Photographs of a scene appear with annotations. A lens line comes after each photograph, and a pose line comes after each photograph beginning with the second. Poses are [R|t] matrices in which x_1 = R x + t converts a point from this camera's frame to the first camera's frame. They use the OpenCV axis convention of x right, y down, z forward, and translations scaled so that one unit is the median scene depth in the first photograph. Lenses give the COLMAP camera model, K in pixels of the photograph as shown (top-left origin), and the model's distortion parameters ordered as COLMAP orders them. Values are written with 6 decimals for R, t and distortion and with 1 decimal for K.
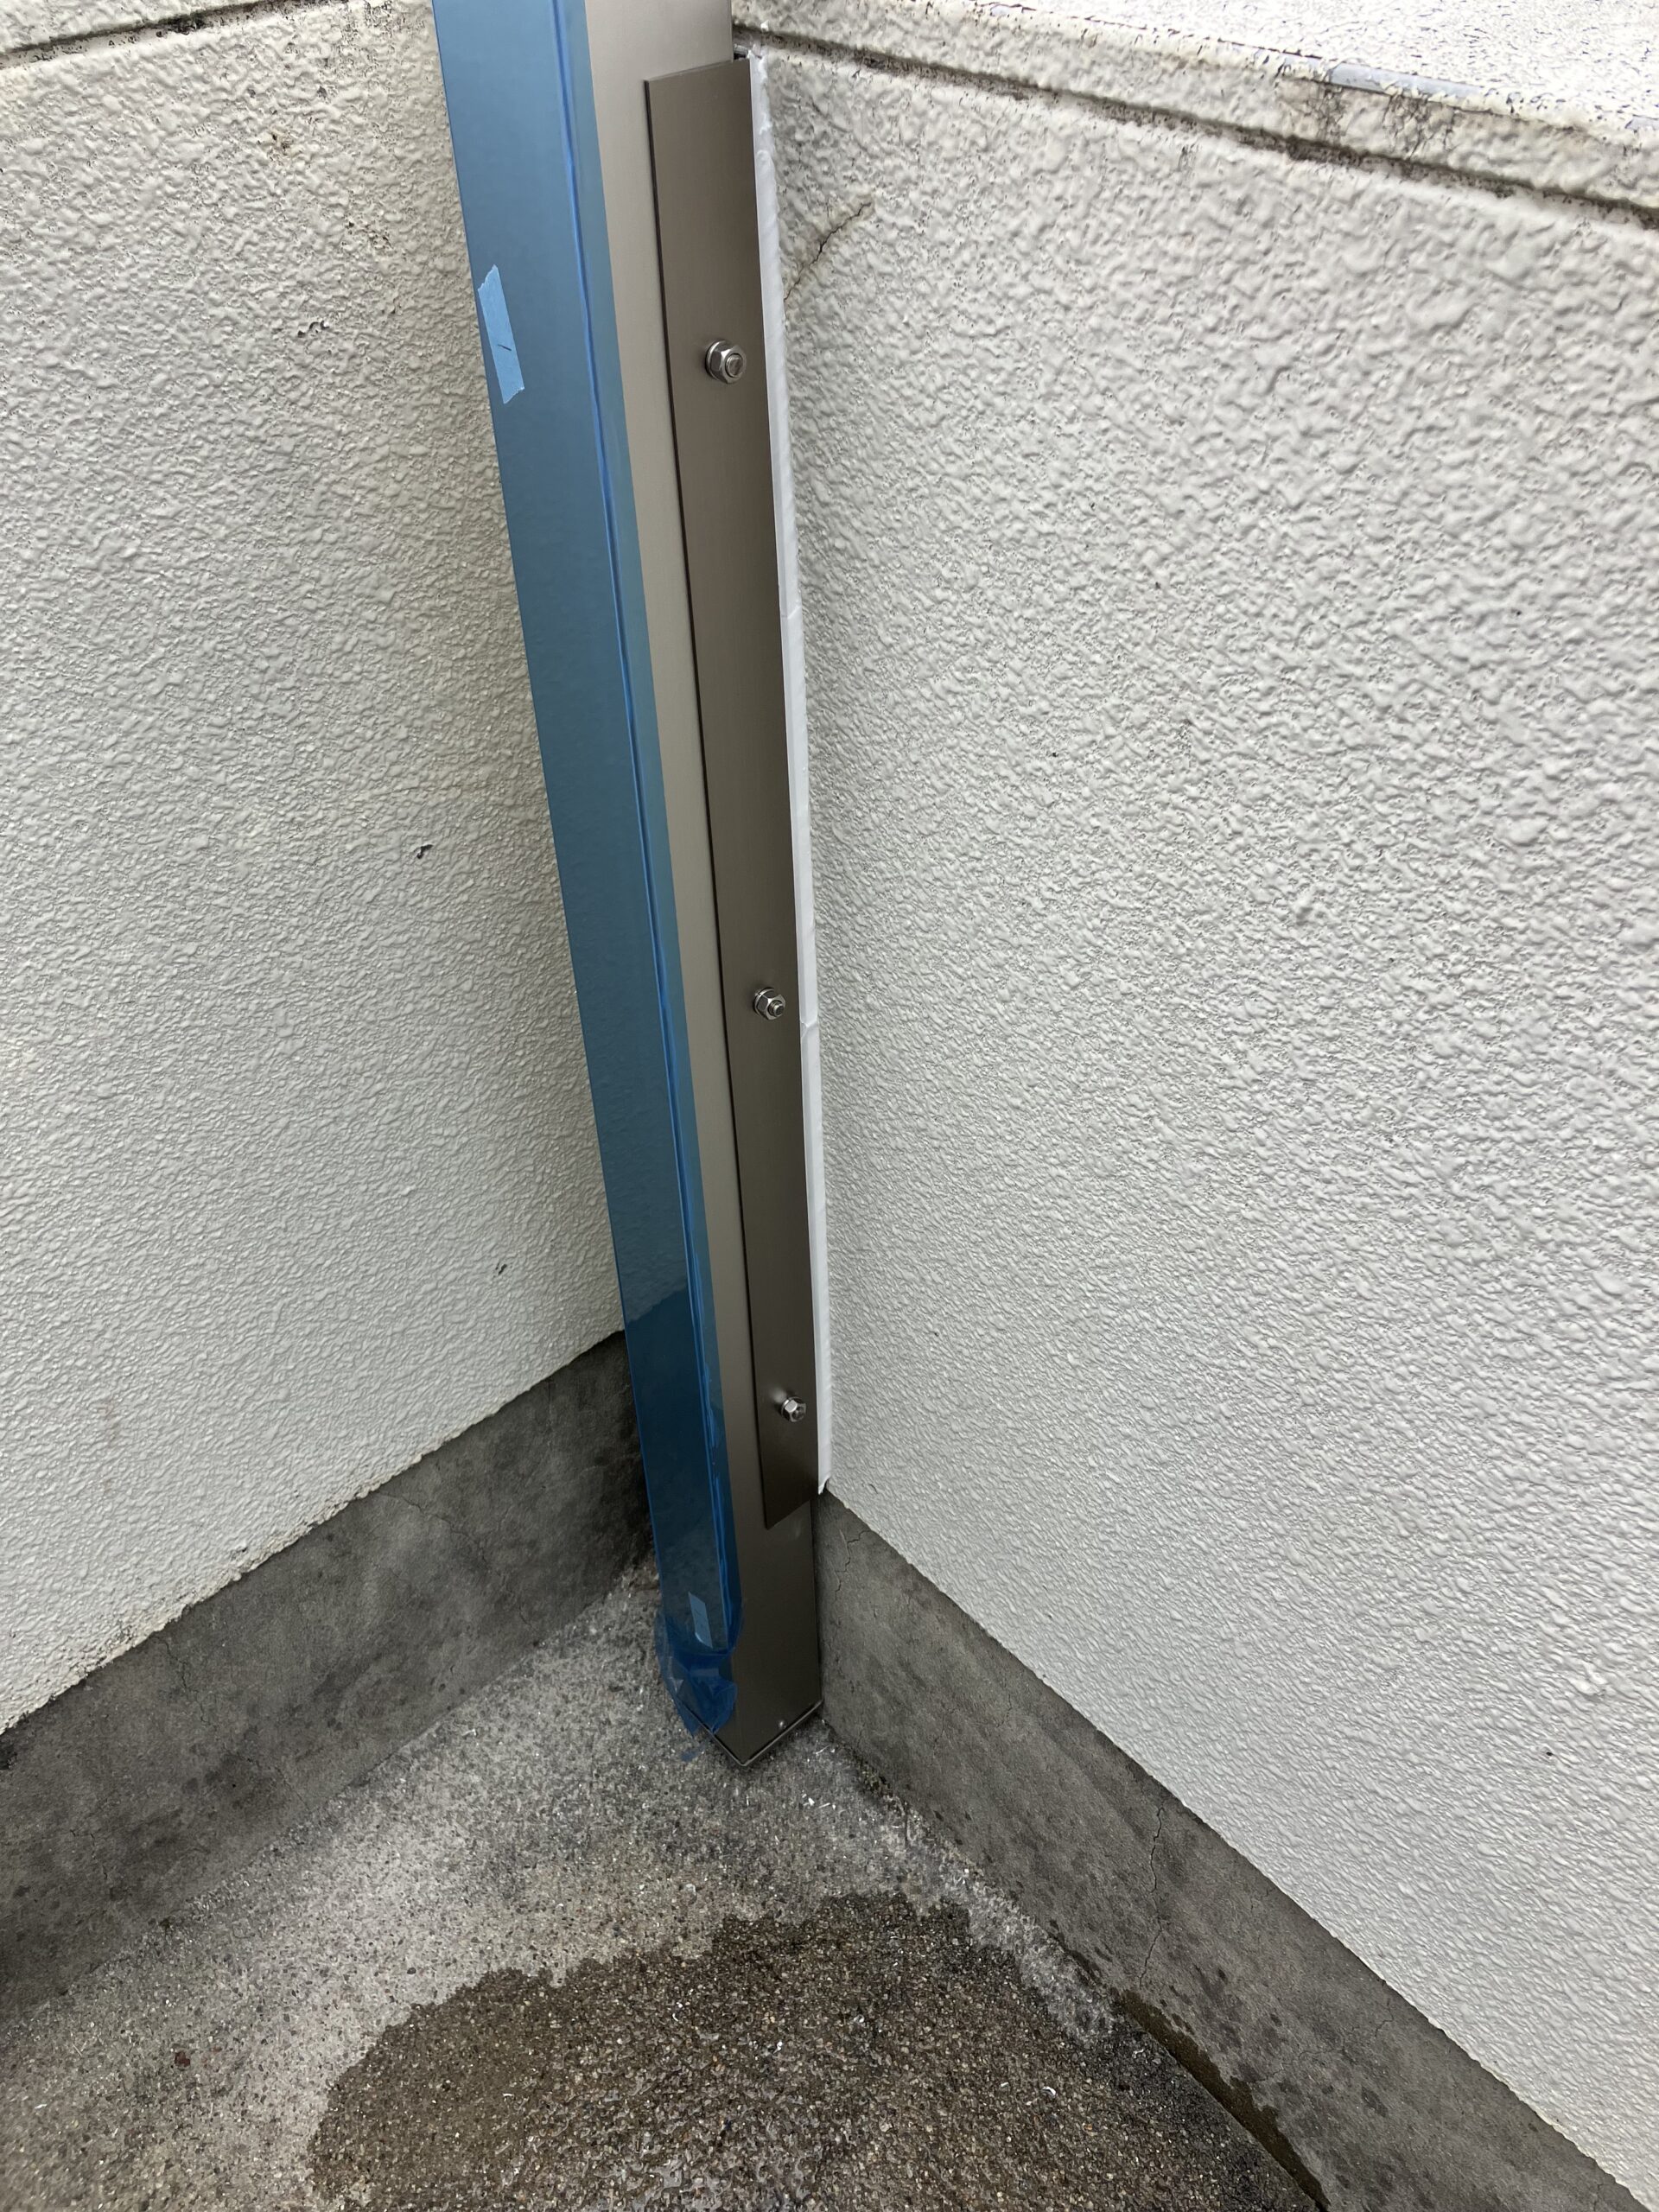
lens RADIAL K [[1853.8, 0, 819.2], [0, 1853.8, 1110.2], [0, 0, 1]] dist [0.017017, -0.021800]
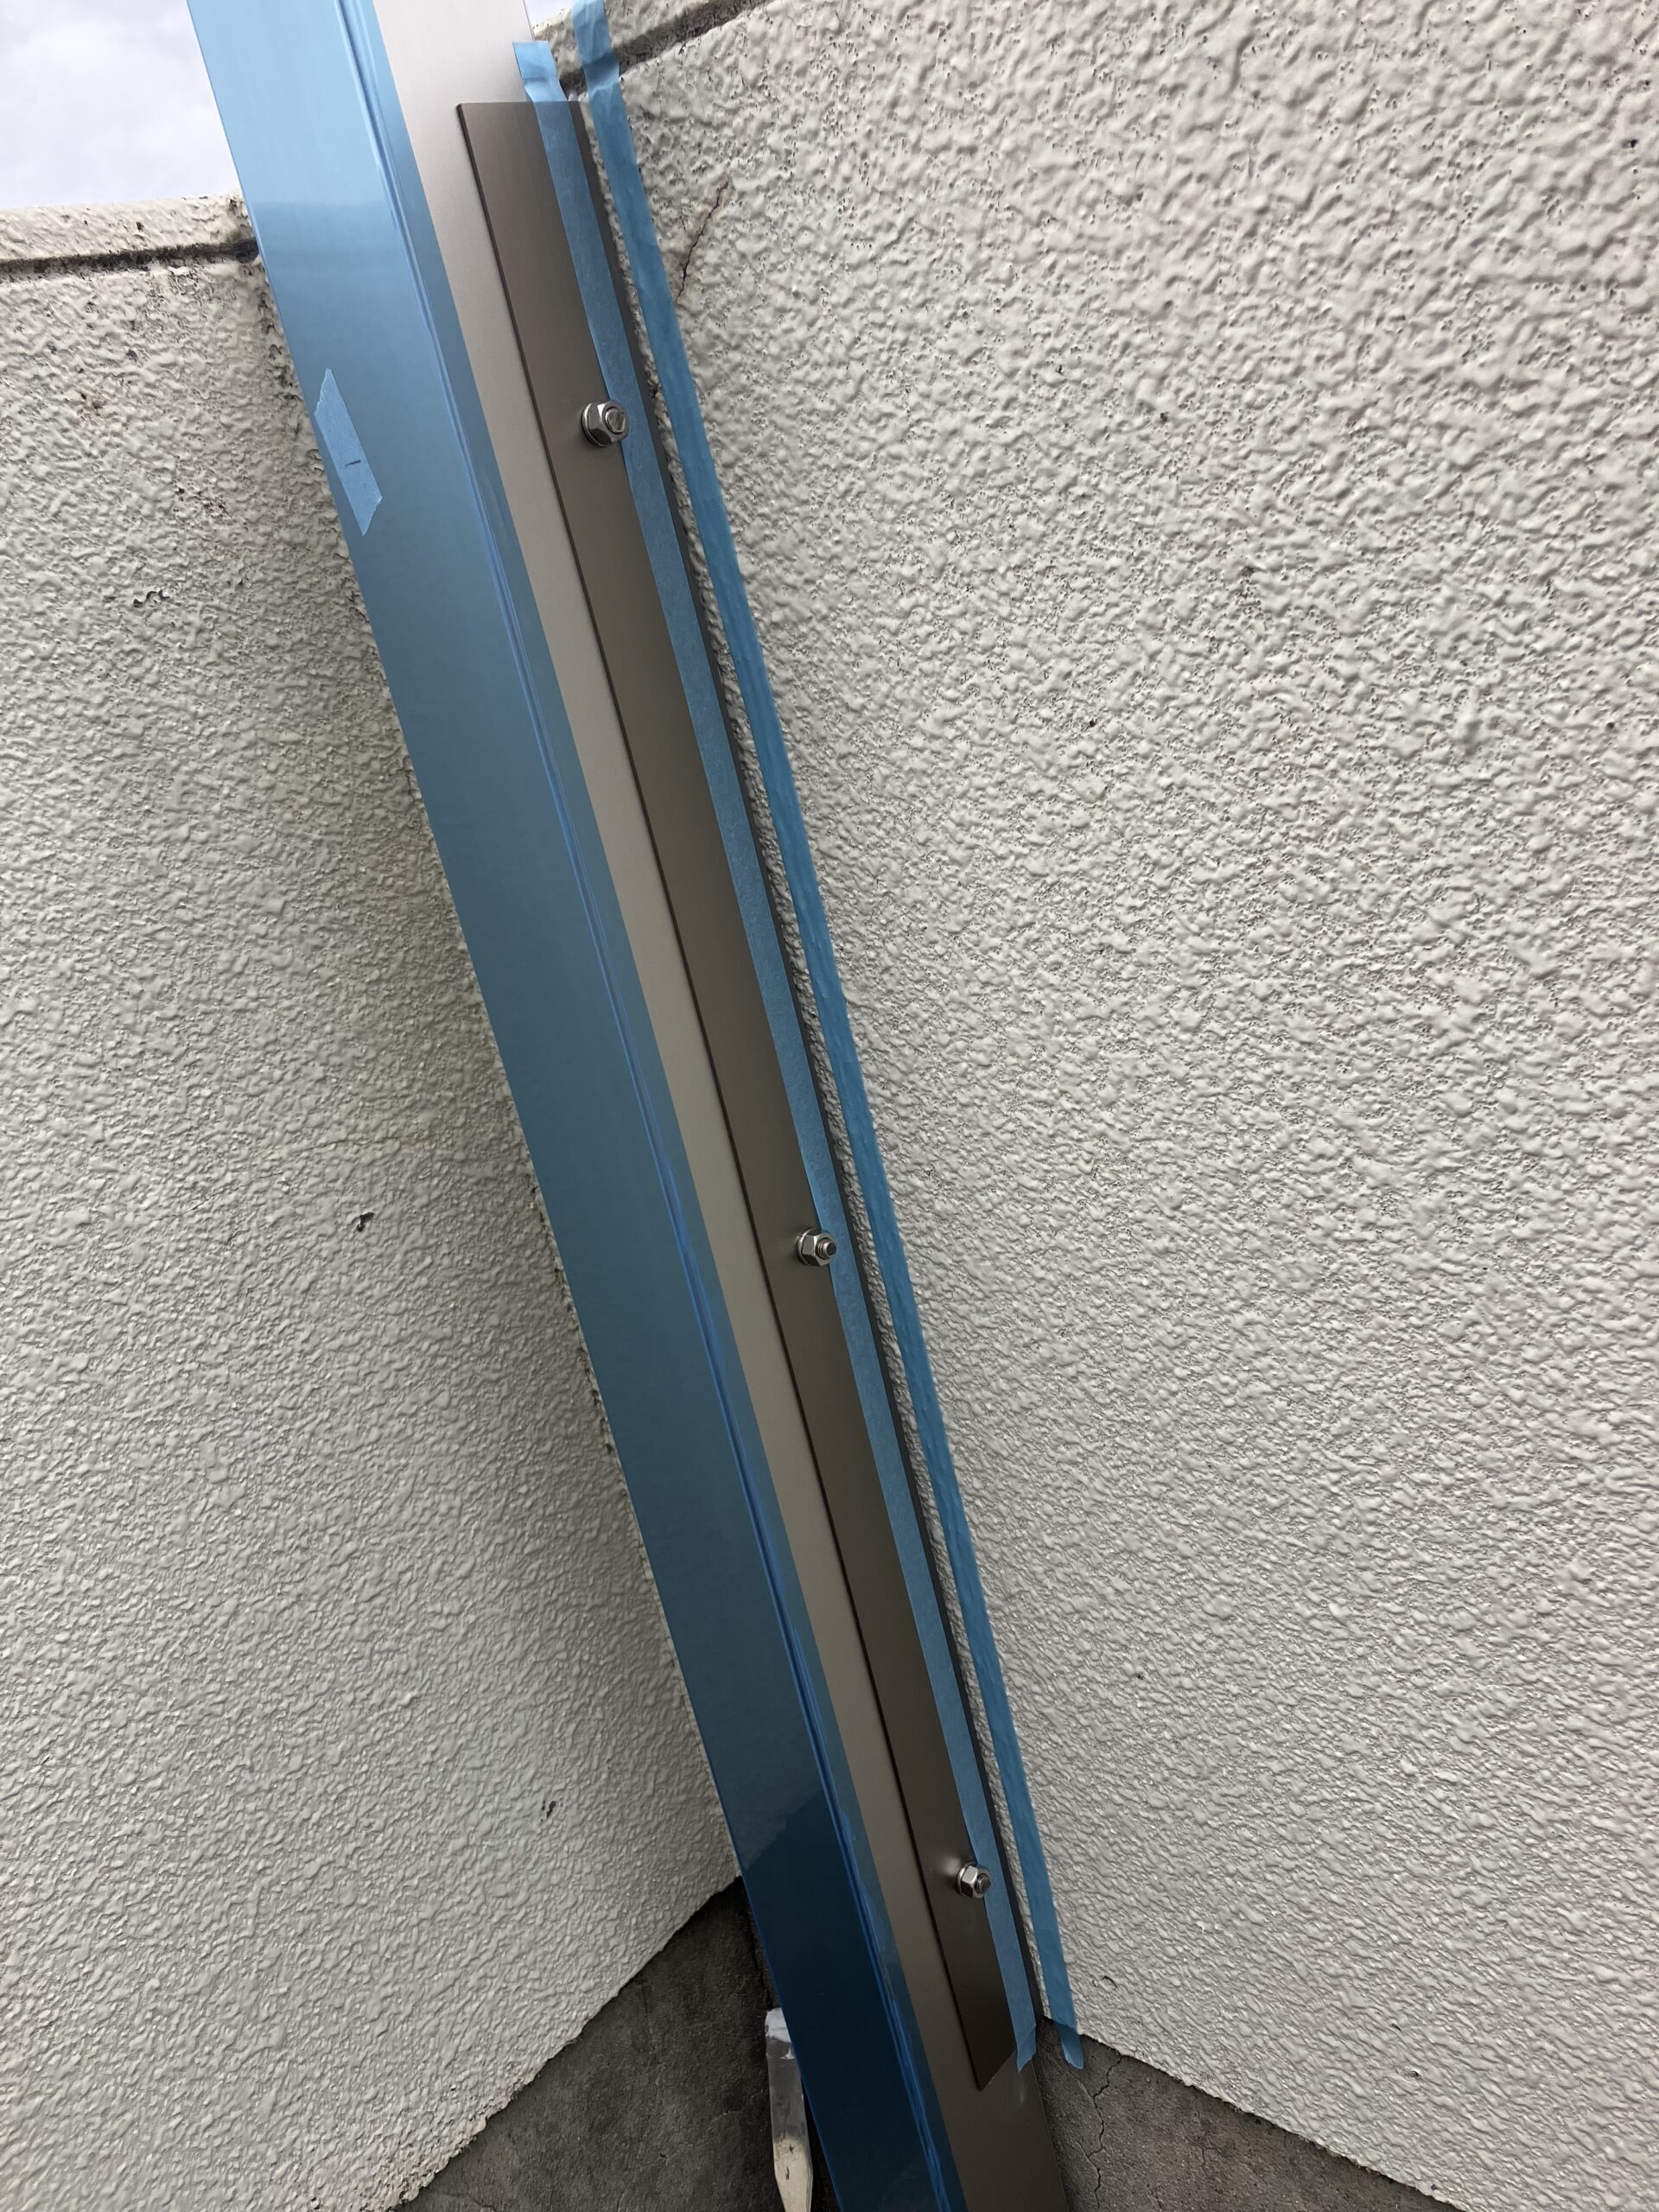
lens RADIAL K [[1853.8, 0, 832.7], [0, 1853.8, 1100.4], [0, 0, 1]] dist [0.017017, -0.021800]
pose [[0.973124, -0.221465, 0.063107, -0.066316], [0.228352, 0.892647, -0.388635, 0.228637], [0.029737, 0.392600, 0.919228, 0.297655]]
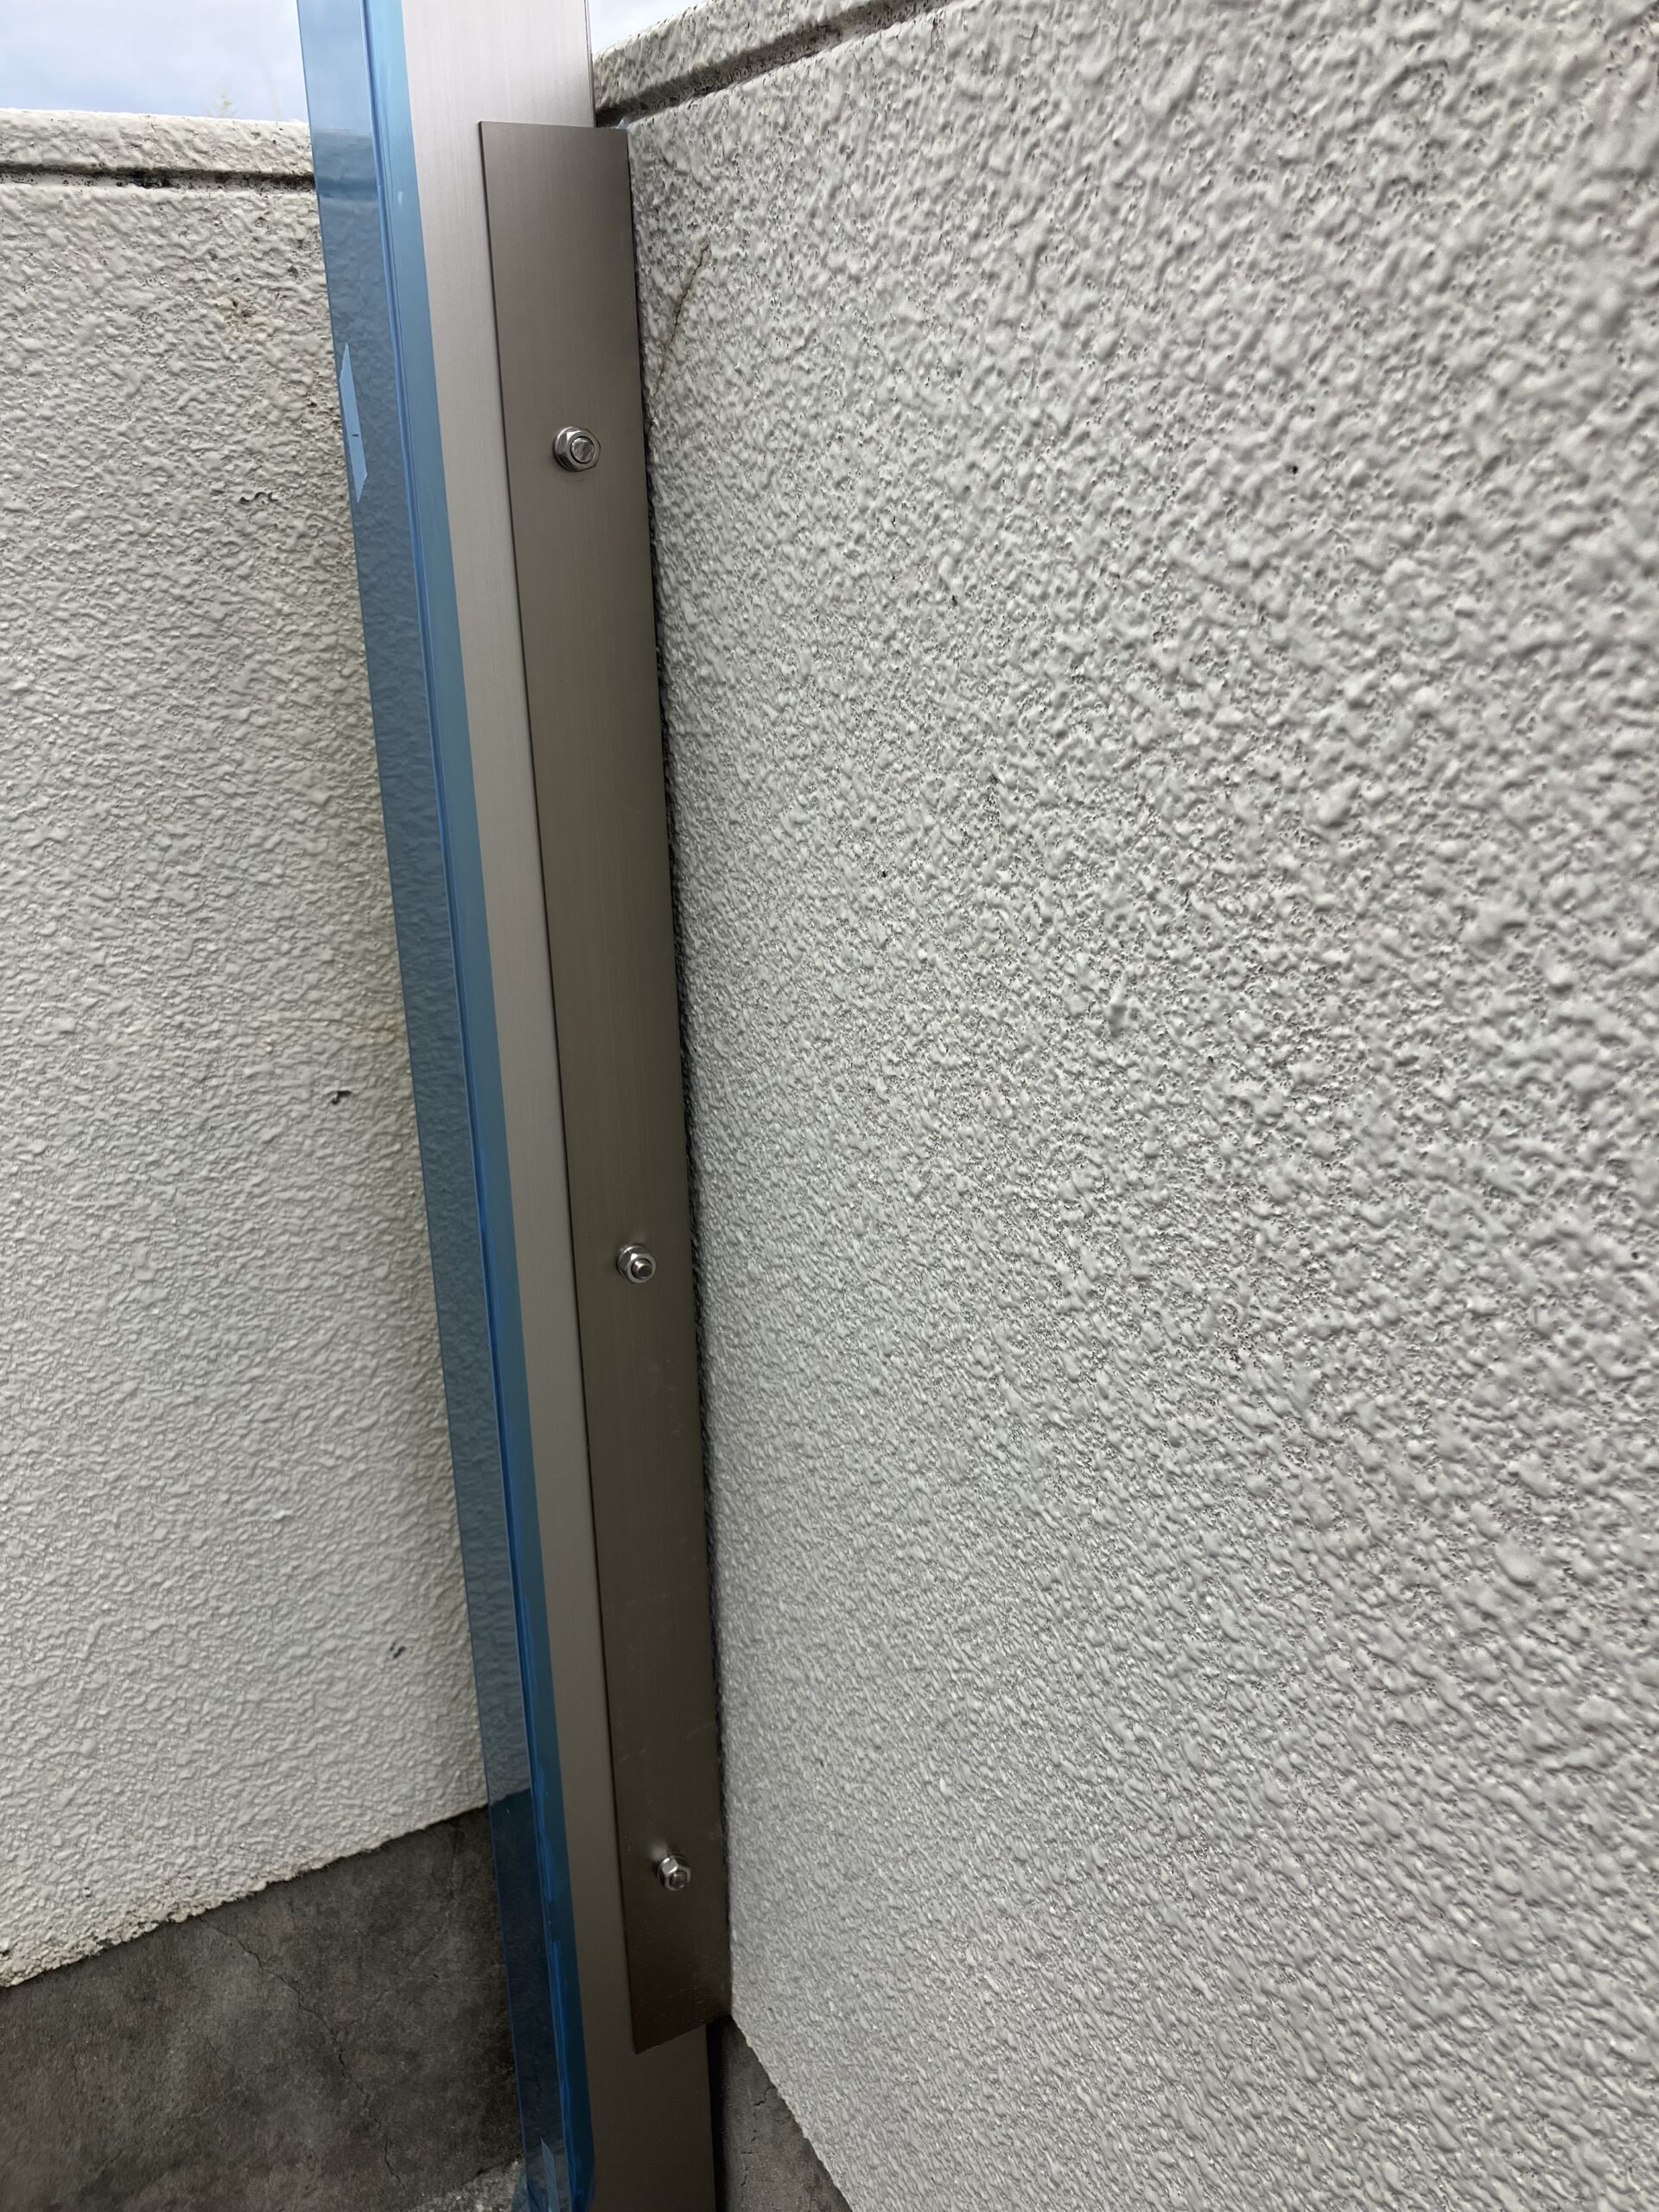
lens RADIAL K [[1853.8, 0, 835.9], [0, 1853.8, 1111.7], [0, 0, 1]] dist [0.017017, -0.021800]
pose [[0.974041, 0.086707, -0.209109, 0.264138], [-0.152841, 0.933299, -0.324949, 0.154449], [0.166986, 0.348474, 0.922324, 0.281907]]
